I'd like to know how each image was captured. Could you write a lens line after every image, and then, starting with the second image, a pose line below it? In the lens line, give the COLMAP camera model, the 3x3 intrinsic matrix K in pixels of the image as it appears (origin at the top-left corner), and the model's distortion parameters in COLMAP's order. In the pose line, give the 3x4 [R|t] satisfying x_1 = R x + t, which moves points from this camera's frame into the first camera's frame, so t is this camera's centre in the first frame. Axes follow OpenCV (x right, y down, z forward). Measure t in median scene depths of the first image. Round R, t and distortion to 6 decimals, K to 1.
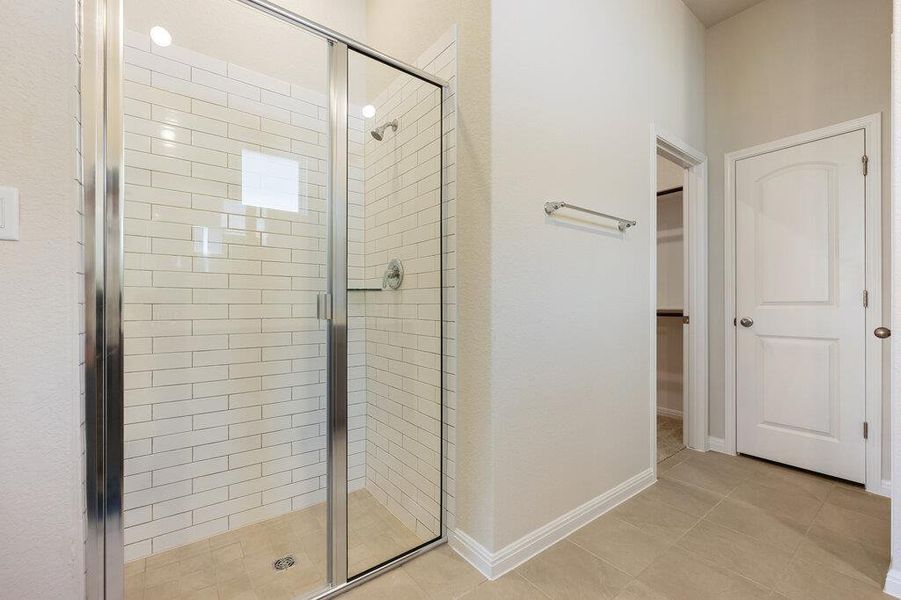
lens RADIAL K [[379.0, 0, 450.0], [0, 379.0, 303.7], [0, 0, 1]] dist [0.007835, -0.000066]
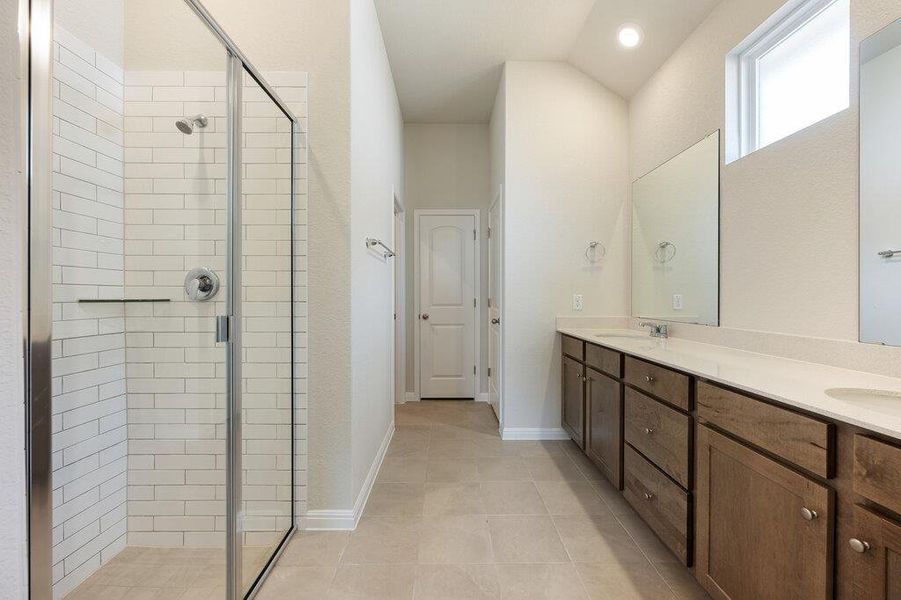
lens RADIAL K [[354.8, 0, 449.7], [0, 354.8, 297.2], [0, 0, 1]] dist [-0.001680, 0.000927]
pose [[0.604589, -0.001863, 0.796535, -0.470274], [-0.000934, 0.999995, 0.003048, -0.050782], [-0.796537, -0.002587, 0.604585, 0.007949]]
